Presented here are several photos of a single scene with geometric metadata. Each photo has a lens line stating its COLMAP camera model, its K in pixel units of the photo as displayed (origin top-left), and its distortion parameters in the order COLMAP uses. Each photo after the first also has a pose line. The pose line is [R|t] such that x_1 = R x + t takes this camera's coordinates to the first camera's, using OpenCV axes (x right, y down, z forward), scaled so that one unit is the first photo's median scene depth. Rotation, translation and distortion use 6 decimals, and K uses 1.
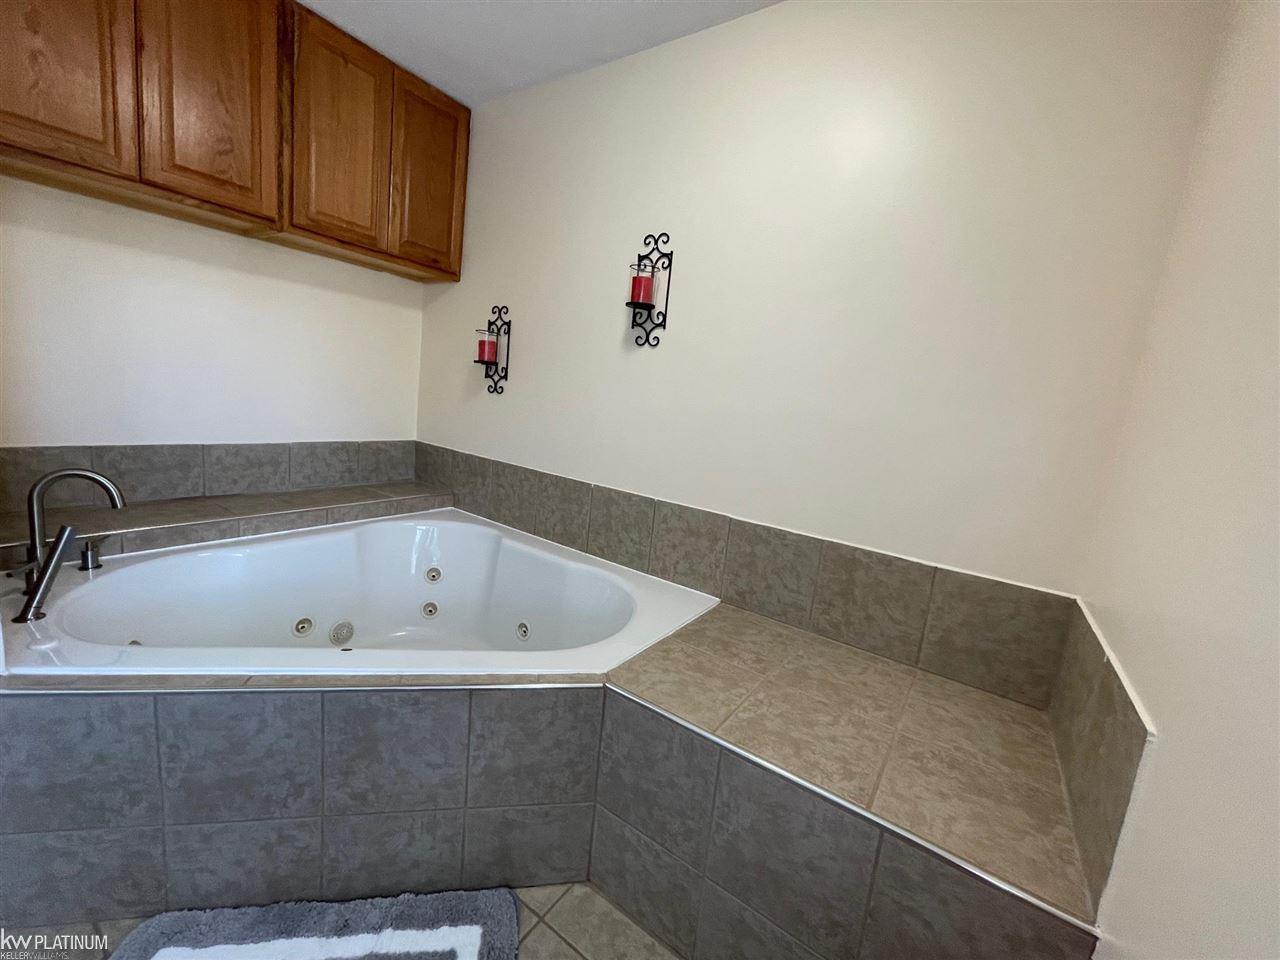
lens RADIAL K [[514.5, 0, 637.2], [0, 514.5, 476.8], [0, 0, 1]] dist [-0.003442, 0.000075]
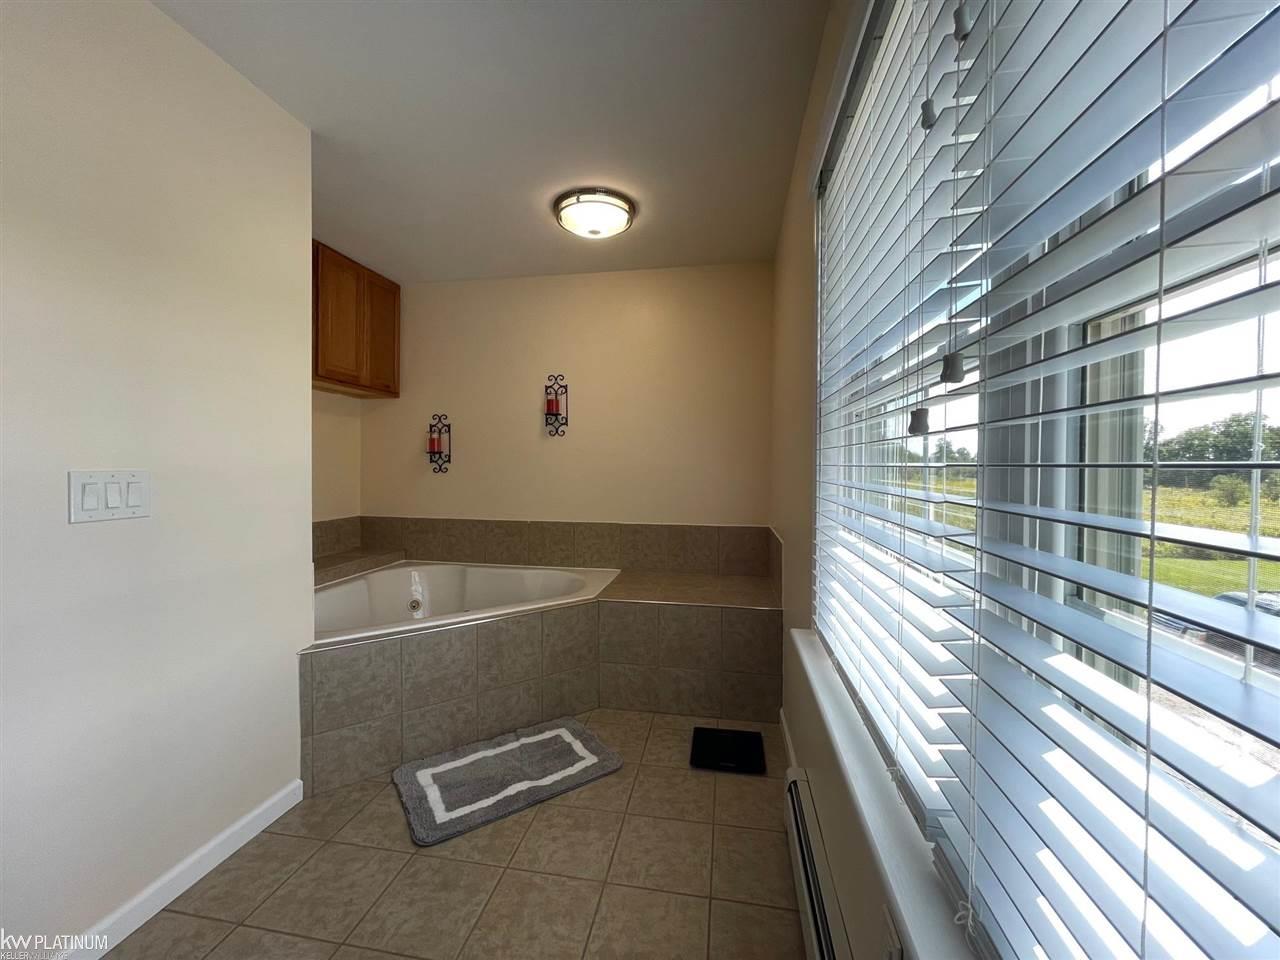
lens RADIAL K [[514.5, 0, 637.7], [0, 514.5, 475.2], [0, 0, 1]] dist [-0.003442, 0.000075]
pose [[0.902369, -0.108913, 0.416975, -0.498690], [0.156053, 0.984457, -0.080575, 0.064633], [-0.401718, 0.137778, 0.905340, -0.707619]]
